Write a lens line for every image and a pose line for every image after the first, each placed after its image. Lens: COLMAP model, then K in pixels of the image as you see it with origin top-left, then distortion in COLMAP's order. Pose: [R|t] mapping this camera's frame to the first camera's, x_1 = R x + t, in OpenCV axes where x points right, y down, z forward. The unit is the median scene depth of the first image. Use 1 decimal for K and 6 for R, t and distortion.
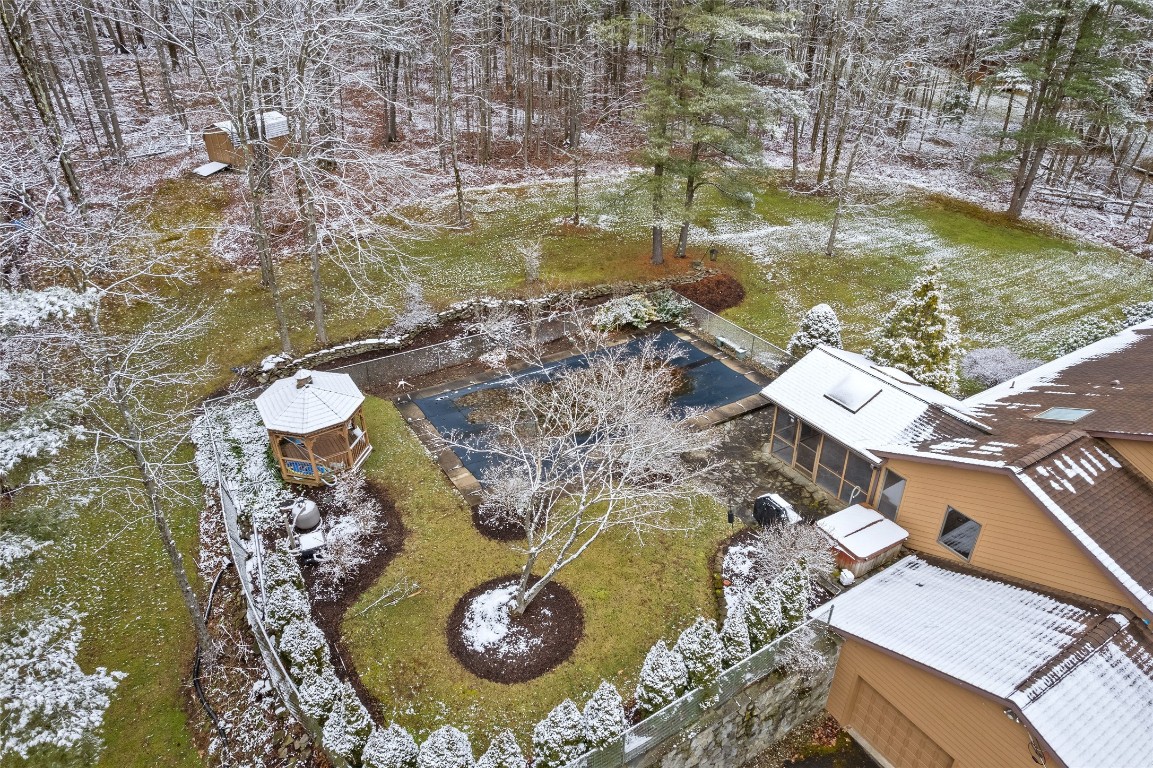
lens RADIAL K [[739.7, 0, 585.6], [0, 739.7, 374.9], [0, 0, 1]] dist [-0.083011, 0.074235]
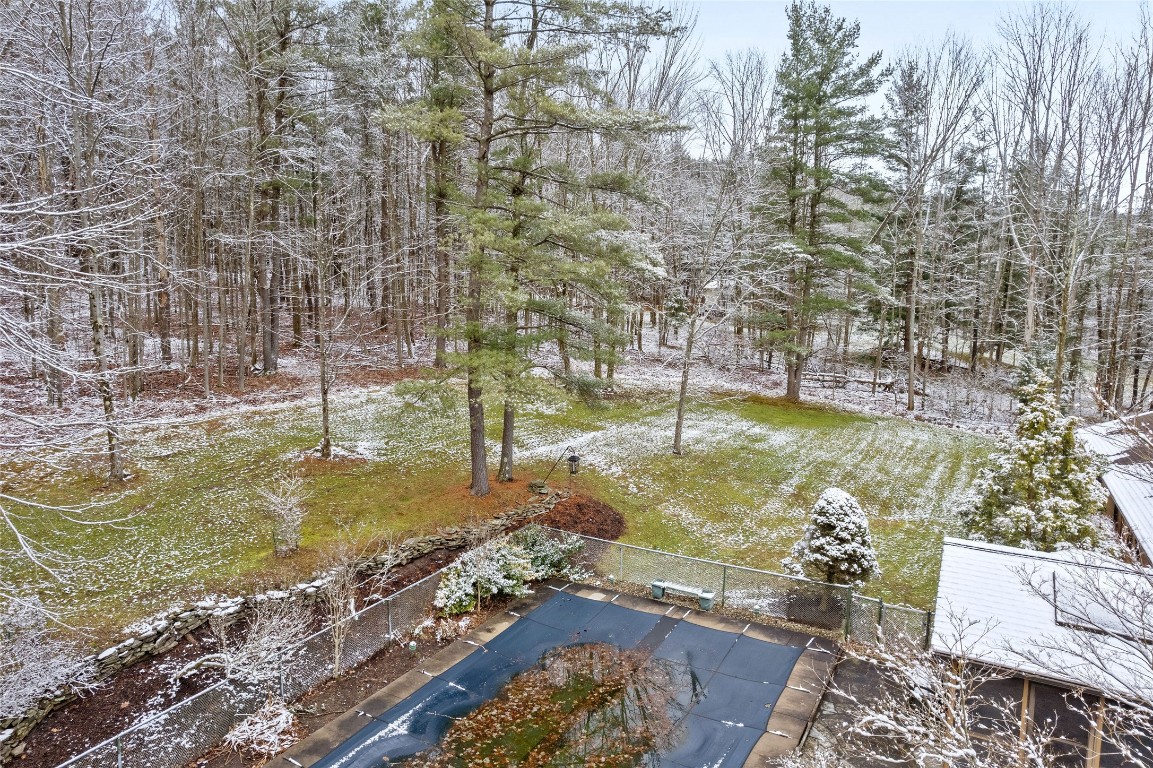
lens RADIAL K [[739.7, 0, 585.6], [0, 739.7, 374.9], [0, 0, 1]] dist [-0.083011, 0.074235]
pose [[0.875021, -0.066285, 0.479525, -0.205212], [0.232878, 0.926065, -0.296937, -0.062095], [-0.424389, 0.371498, 0.825762, 0.676990]]
